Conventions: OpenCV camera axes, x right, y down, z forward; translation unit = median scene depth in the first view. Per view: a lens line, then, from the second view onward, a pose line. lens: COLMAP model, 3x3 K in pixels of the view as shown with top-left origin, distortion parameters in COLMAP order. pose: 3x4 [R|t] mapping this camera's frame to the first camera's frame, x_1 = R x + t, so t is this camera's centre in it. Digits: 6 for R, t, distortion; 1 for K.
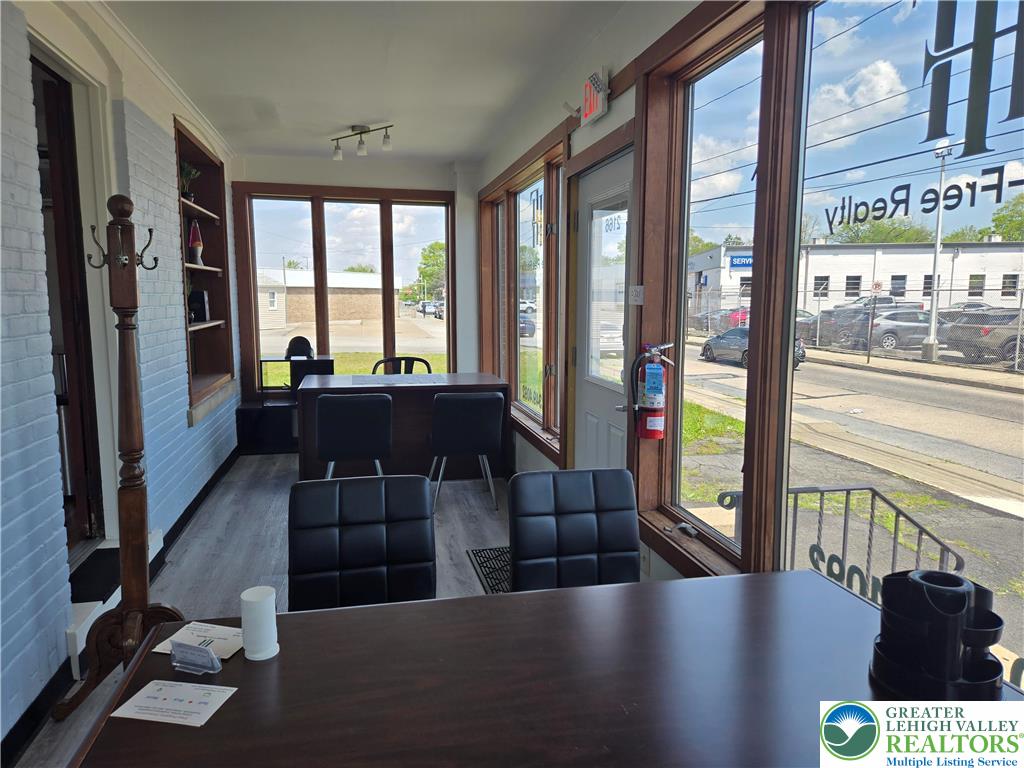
lens RADIAL K [[684.2, 0, 507.6], [0, 684.2, 381.5], [0, 0, 1]] dist [0.066756, -0.057867]
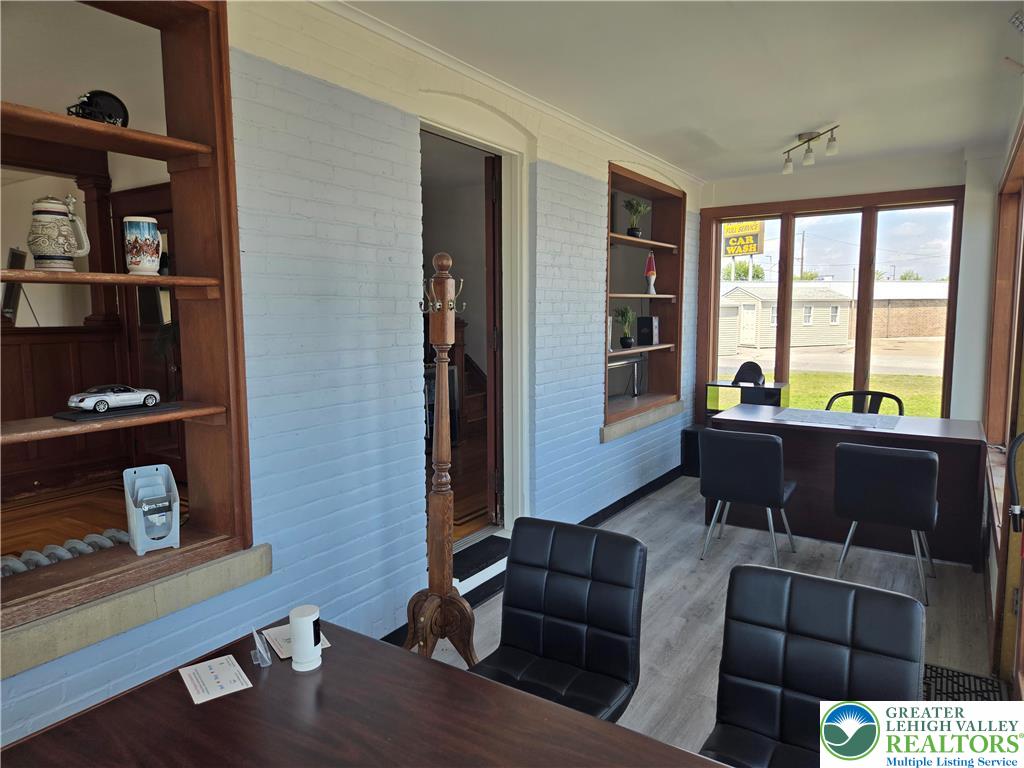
lens RADIAL K [[684.2, 0, 508.2], [0, 684.2, 377.6], [0, 0, 1]] dist [0.066756, -0.057867]
pose [[0.700495, 0.061833, -0.710974, 0.153006], [-0.079309, 0.996813, 0.008552, -0.026701], [0.709237, 0.050396, 0.703166, 0.094591]]
